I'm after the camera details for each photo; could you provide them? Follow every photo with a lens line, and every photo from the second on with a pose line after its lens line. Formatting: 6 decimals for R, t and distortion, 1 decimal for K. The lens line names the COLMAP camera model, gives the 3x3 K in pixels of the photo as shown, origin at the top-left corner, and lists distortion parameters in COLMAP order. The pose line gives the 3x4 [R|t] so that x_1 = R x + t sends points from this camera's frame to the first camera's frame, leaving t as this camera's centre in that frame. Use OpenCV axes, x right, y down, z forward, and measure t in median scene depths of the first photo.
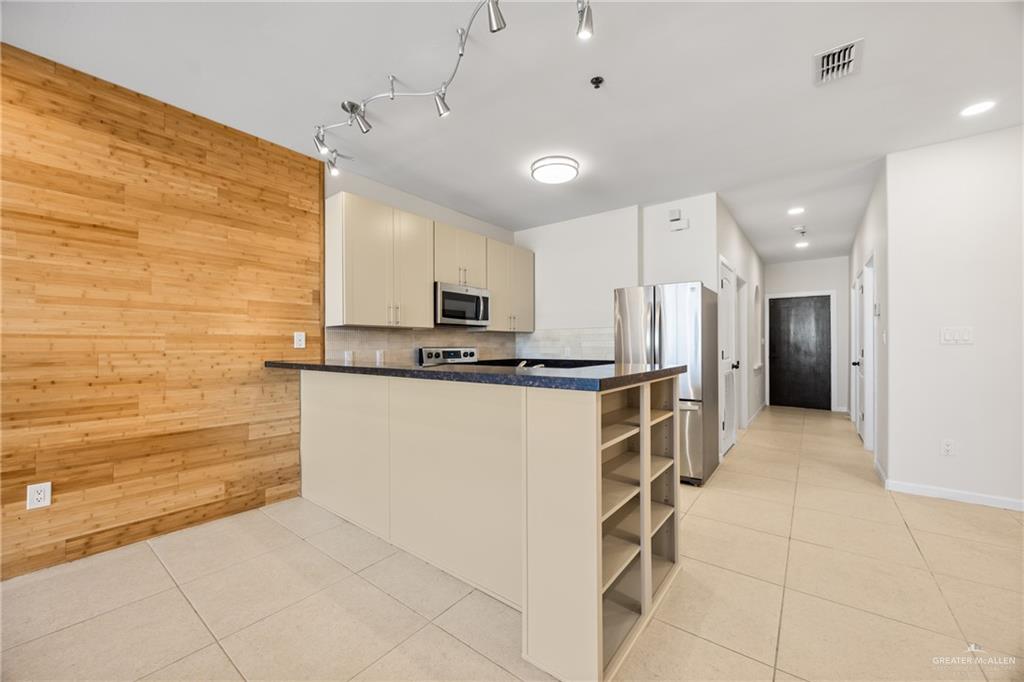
lens RADIAL K [[392.8, 0, 509.4], [0, 392.8, 343.9], [0, 0, 1]] dist [0.002652, 0.000155]
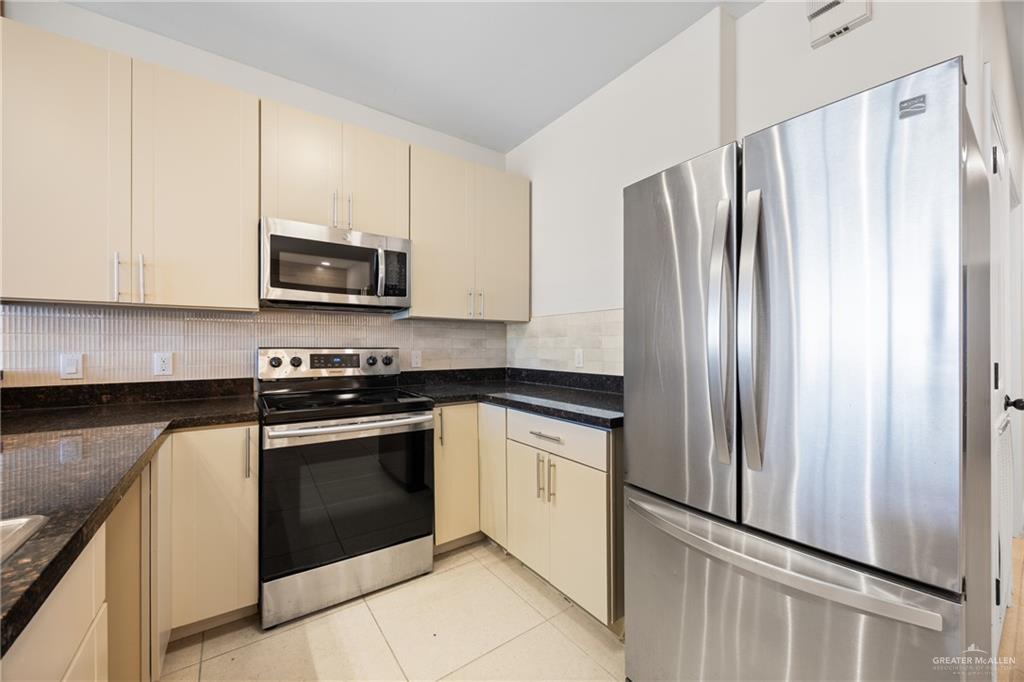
lens RADIAL K [[392.8, 0, 515.4], [0, 392.8, 345.7], [0, 0, 1]] dist [0.002652, 0.000155]
pose [[0.959690, 0.004072, -0.281030, 0.234235], [-0.002868, 0.999985, 0.004694, 0.002897], [0.281045, -0.003698, 0.959688, 0.528360]]
